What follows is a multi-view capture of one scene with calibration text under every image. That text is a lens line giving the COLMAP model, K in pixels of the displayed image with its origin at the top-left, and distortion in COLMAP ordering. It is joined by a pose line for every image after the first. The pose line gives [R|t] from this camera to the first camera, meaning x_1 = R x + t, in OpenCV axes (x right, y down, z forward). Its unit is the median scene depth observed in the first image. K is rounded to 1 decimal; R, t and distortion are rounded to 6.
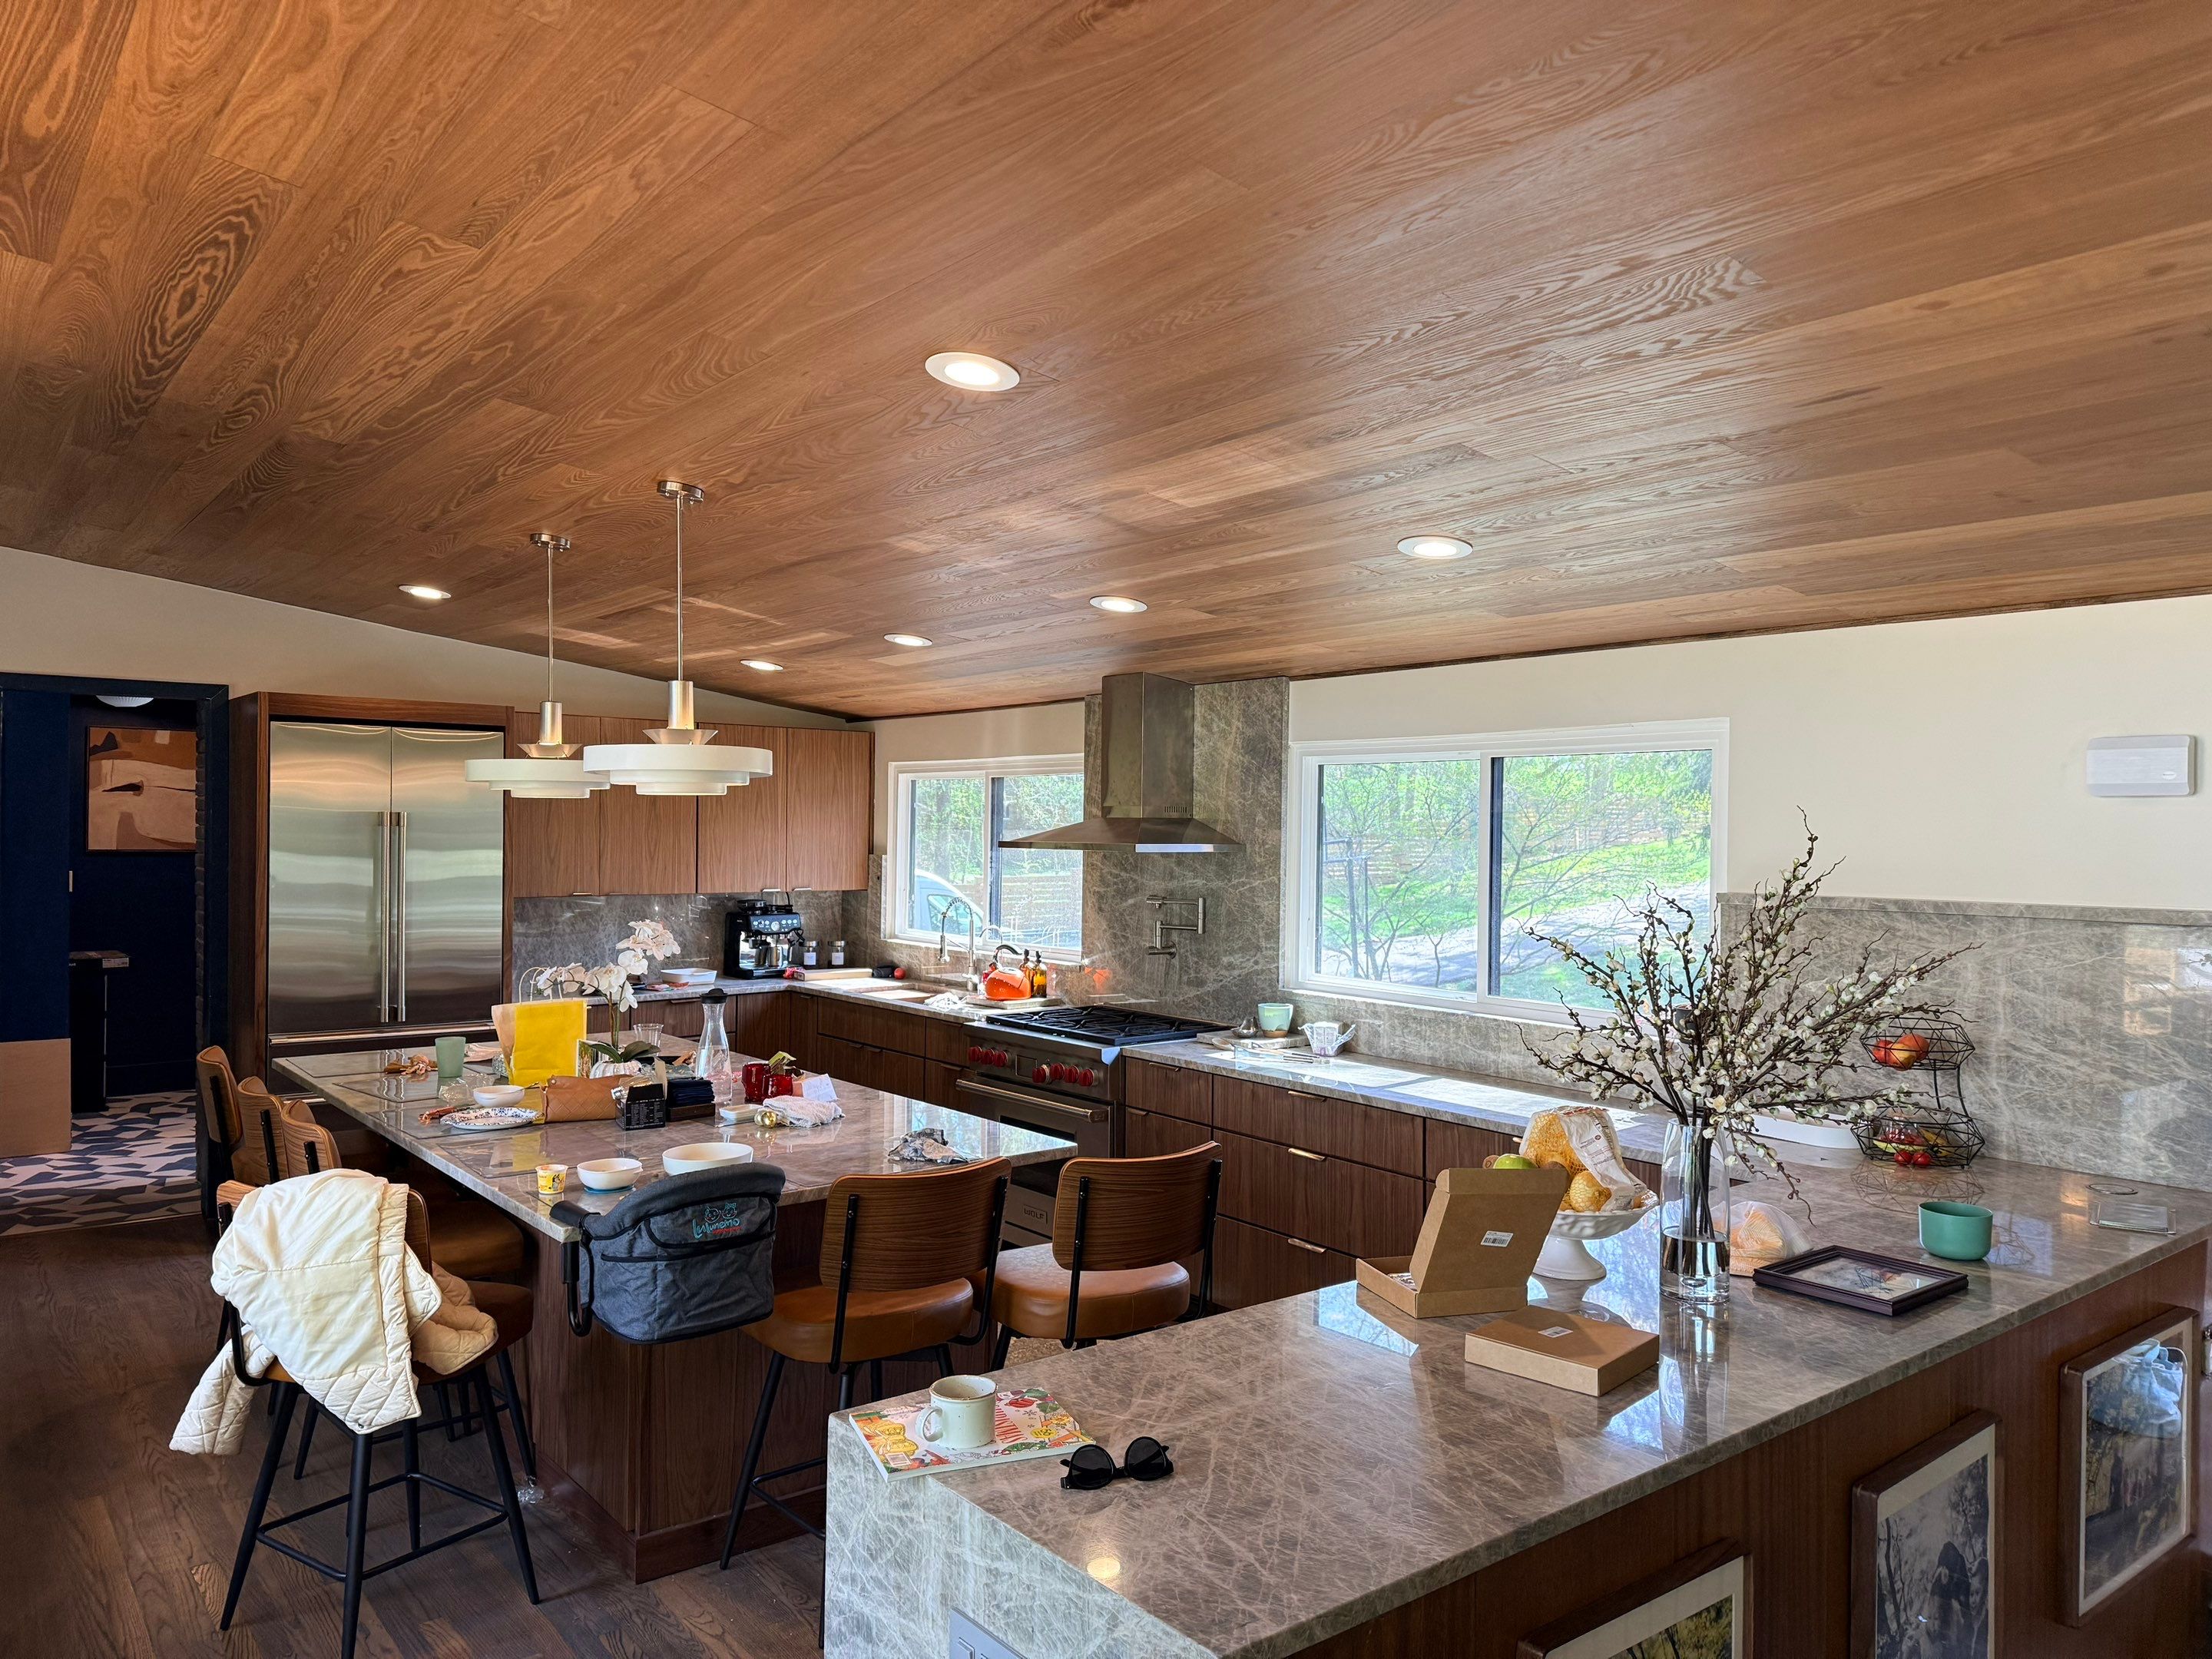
lens RADIAL K [[1556.3, 0, 1107.4], [0, 1556.3, 821.9], [0, 0, 1]] dist [0.032515, -0.000639]
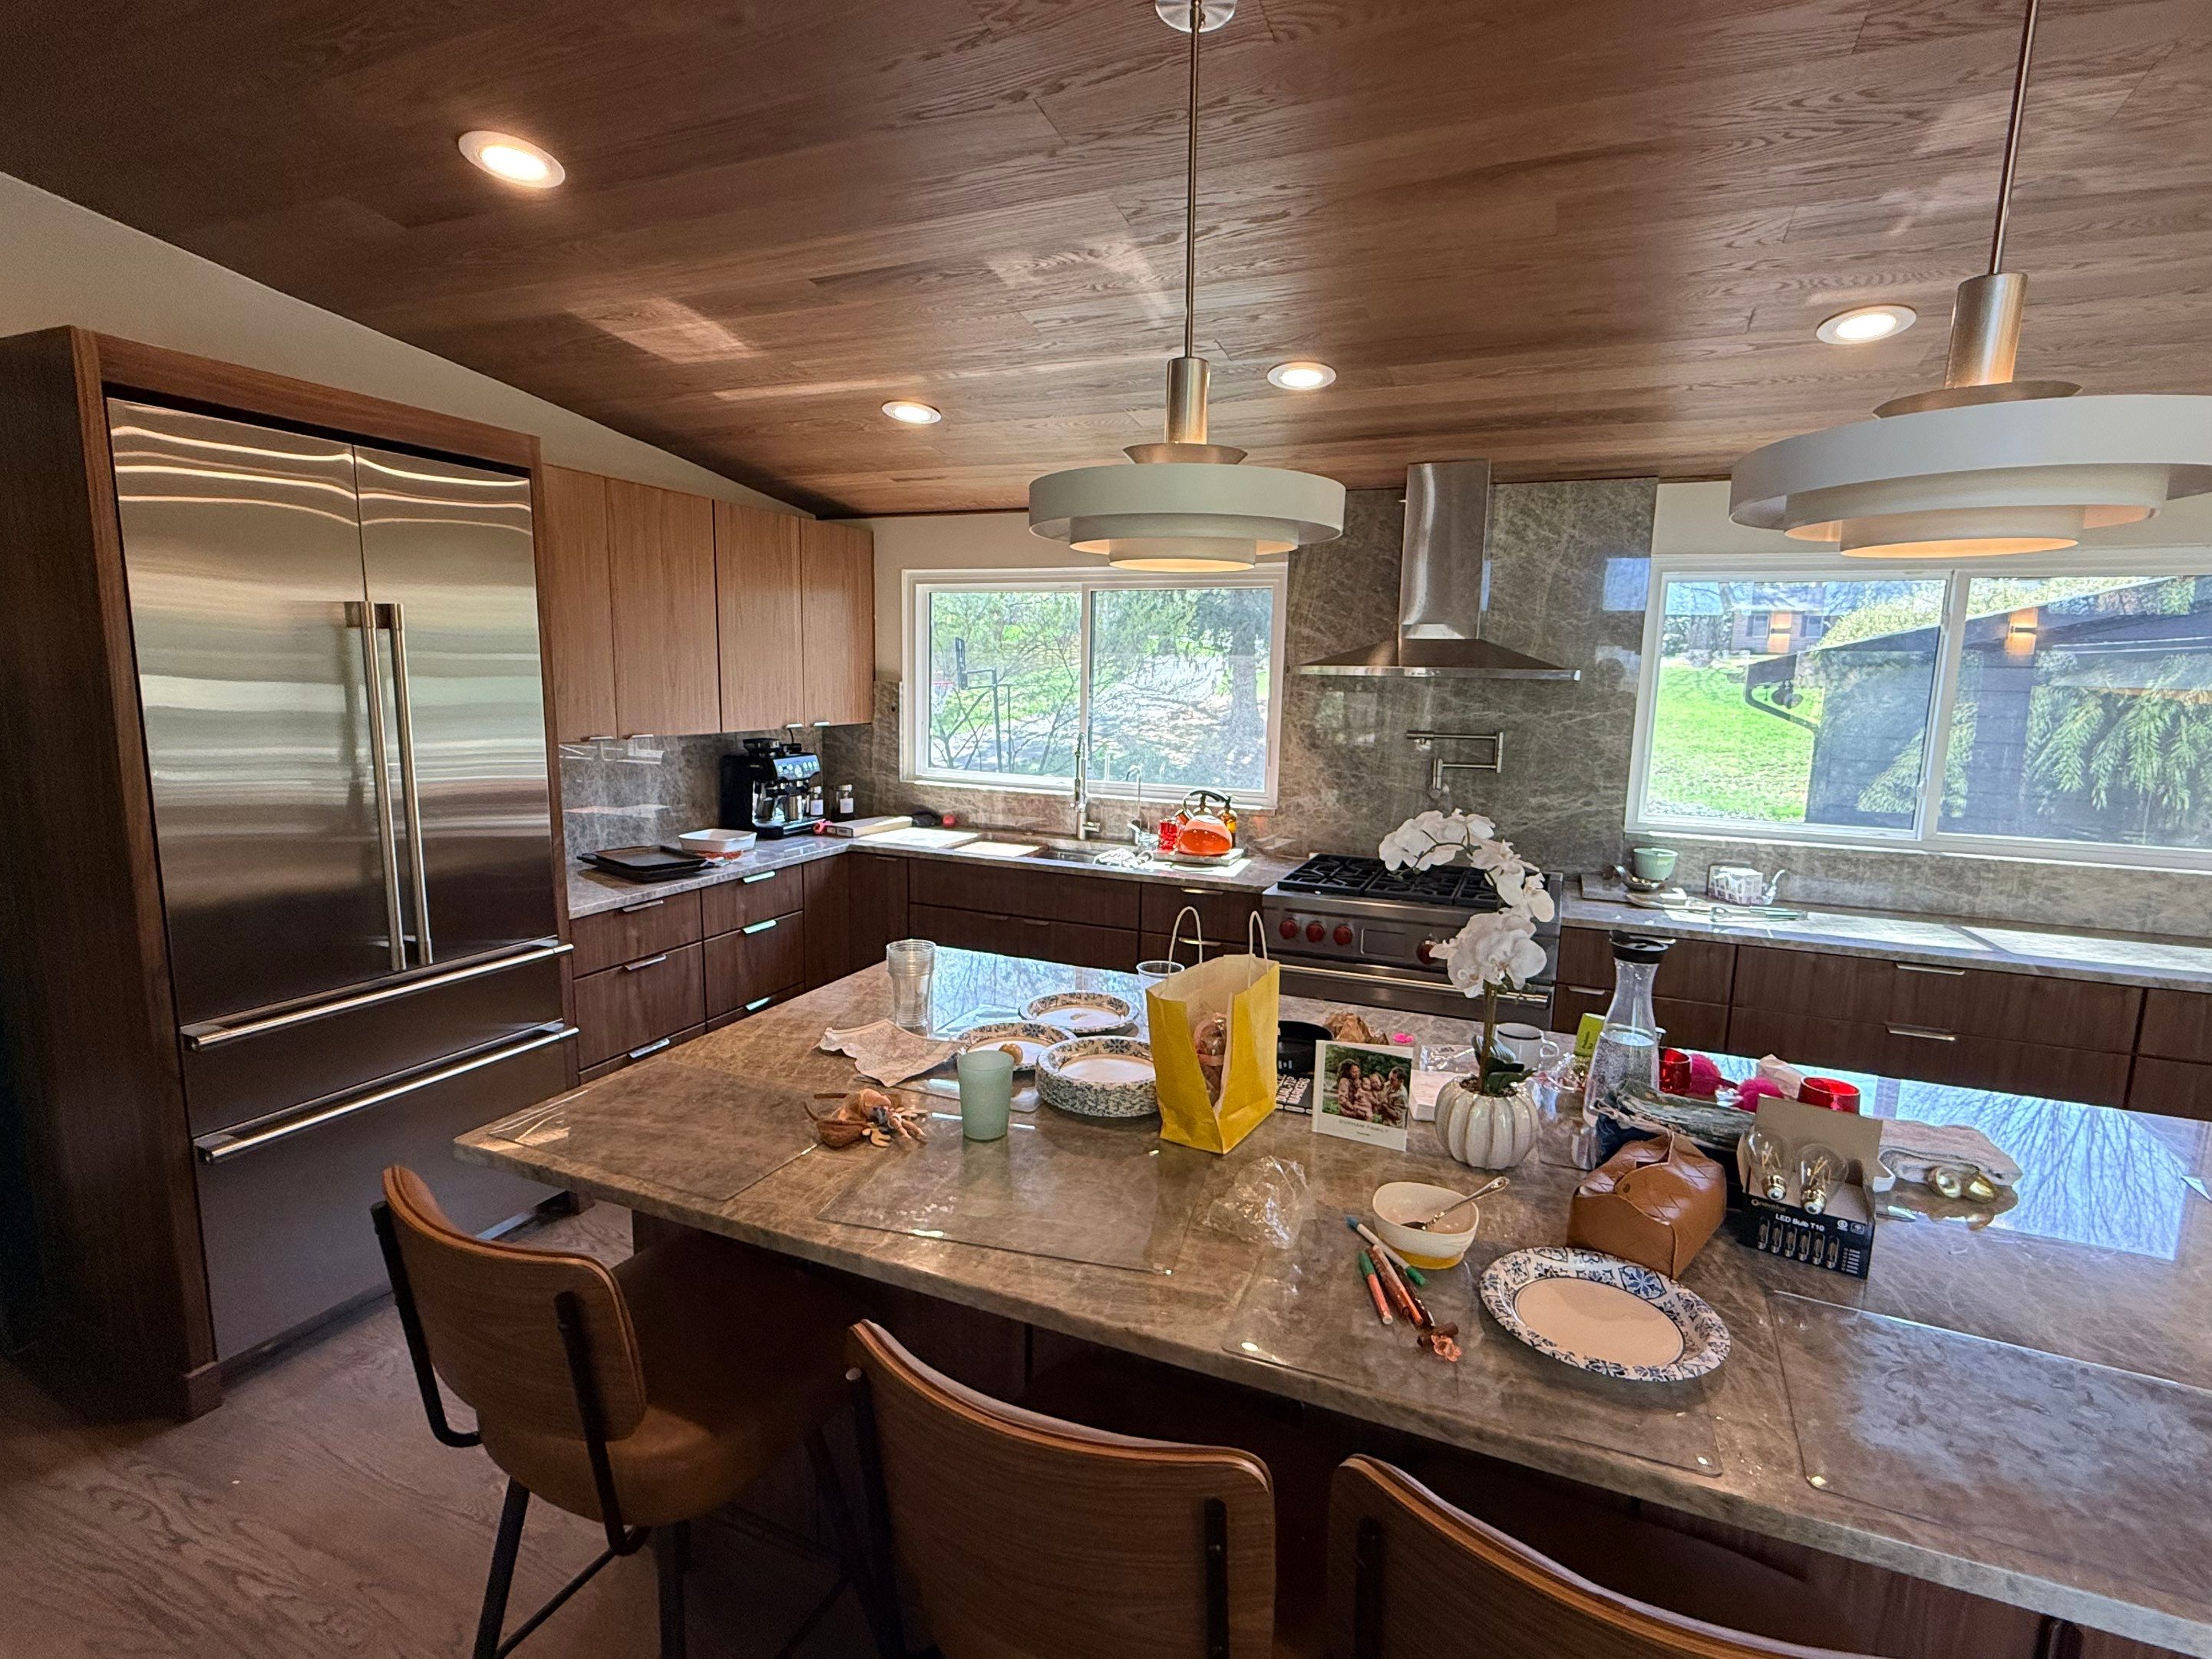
lens RADIAL K [[1072.1, 0, 1113.3], [0, 1072.1, 843.4], [0, 0, 1]] dist [0.005307, 0.000552]
pose [[0.880187, -0.073061, 0.468970, -0.431338], [-0.009900, 0.985040, 0.172041, 0.007951], [-0.474524, -0.156071, 0.866296, 0.567659]]
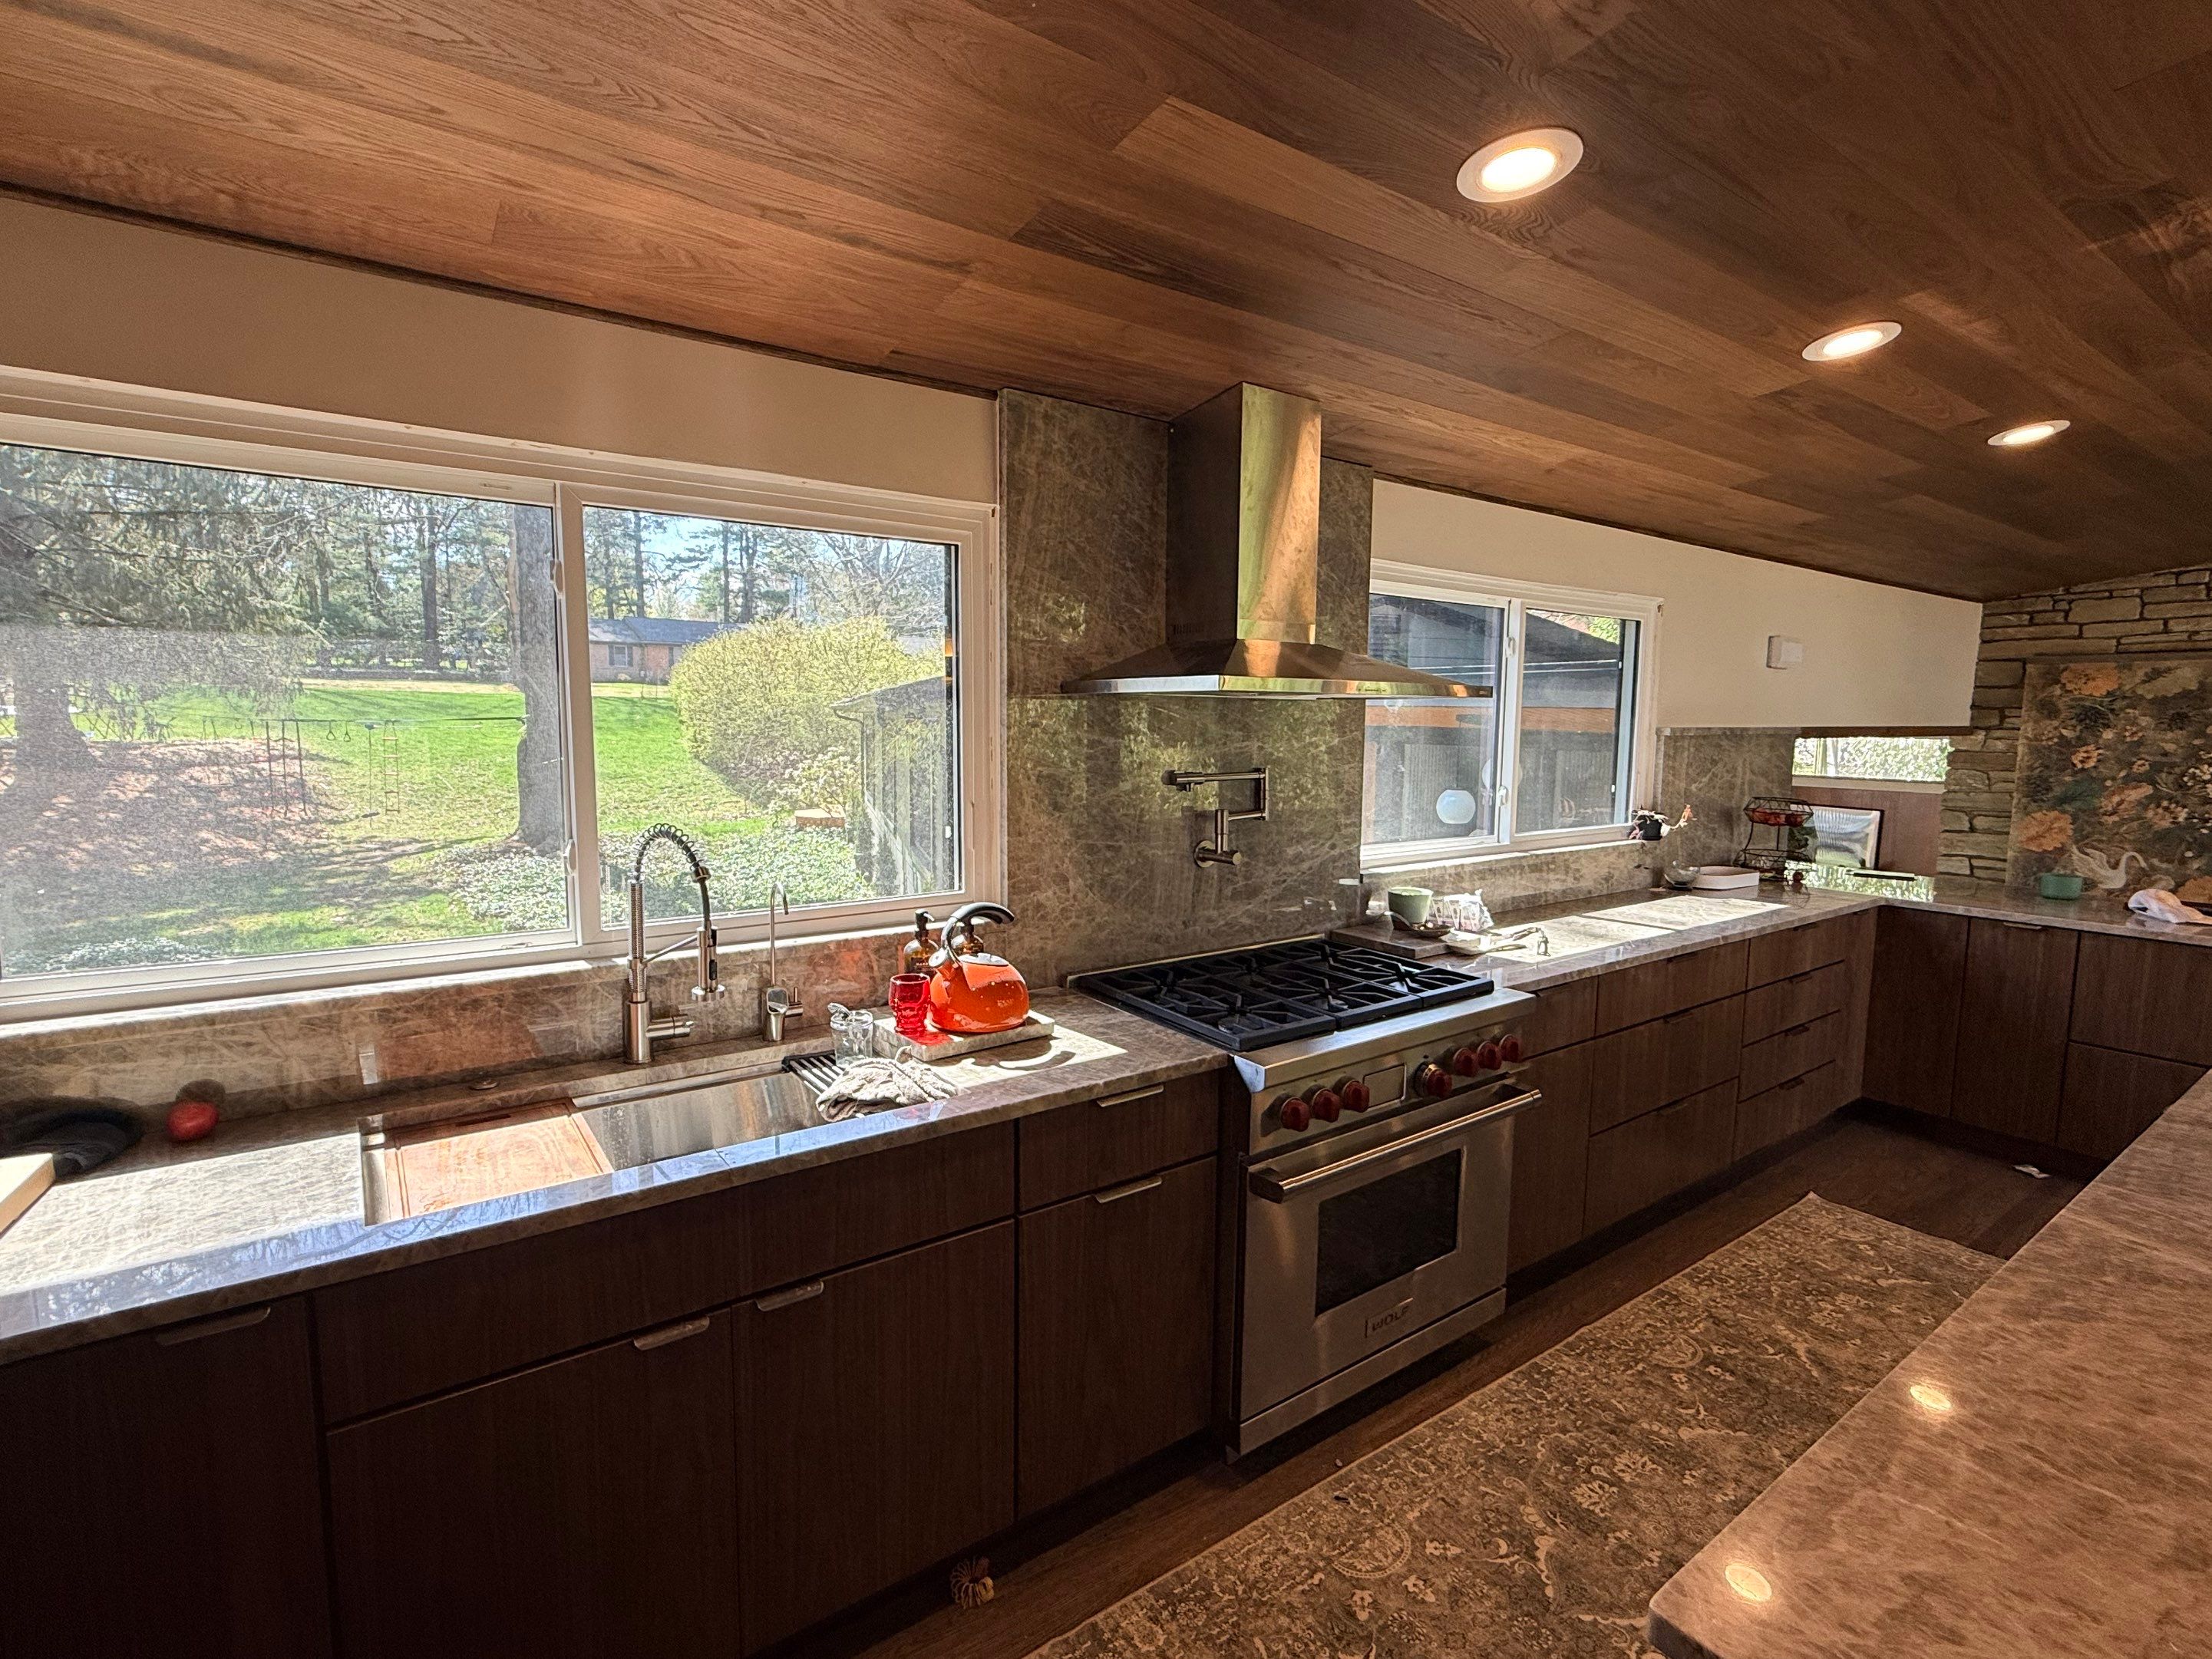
lens RADIAL K [[1072.1, 0, 1109.9], [0, 1072.1, 841.3], [0, 0, 1]] dist [0.005307, 0.000552]
pose [[0.034614, -0.129968, 0.990914, -0.416574], [-0.015865, 0.991312, 0.130574, 0.020272], [-0.999275, -0.020240, 0.032251, 1.060832]]
